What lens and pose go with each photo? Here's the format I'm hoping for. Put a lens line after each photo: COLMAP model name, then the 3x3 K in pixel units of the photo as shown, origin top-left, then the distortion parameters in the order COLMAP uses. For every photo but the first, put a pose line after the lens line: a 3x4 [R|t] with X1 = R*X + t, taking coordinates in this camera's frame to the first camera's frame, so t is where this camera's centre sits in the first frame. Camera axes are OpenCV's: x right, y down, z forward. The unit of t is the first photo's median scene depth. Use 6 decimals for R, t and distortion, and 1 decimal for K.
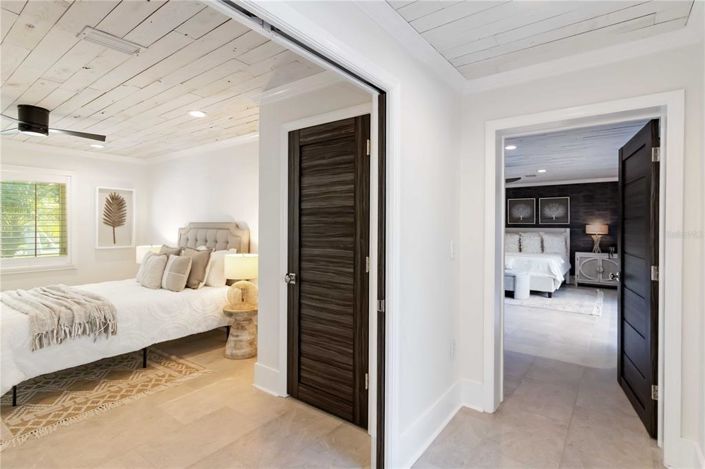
lens RADIAL K [[349.8, 0, 359.7], [0, 349.8, 224.0], [0, 0, 1]] dist [0.002367, 0.000447]
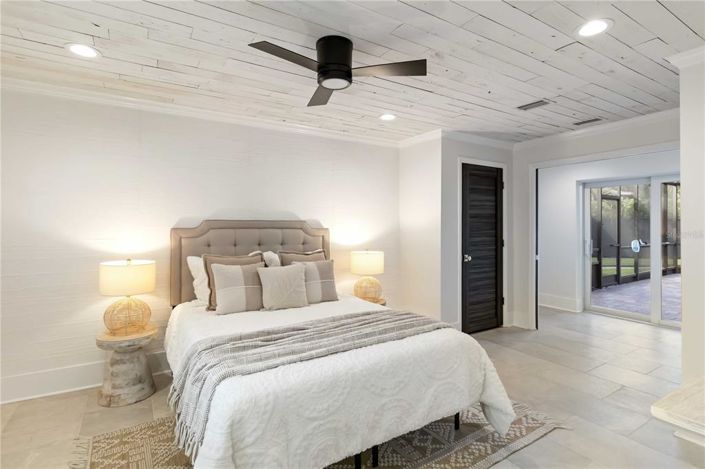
lens RADIAL K [[349.8, 0, 359.7], [0, 349.8, 224.0], [0, 0, 1]] dist [0.002367, 0.000447]
pose [[0.375841, 0.001951, 0.926682, -1.803990], [-0.002032, 0.999997, -0.001281, 0.007537], [-0.926682, -0.001402, 0.375844, 0.845879]]
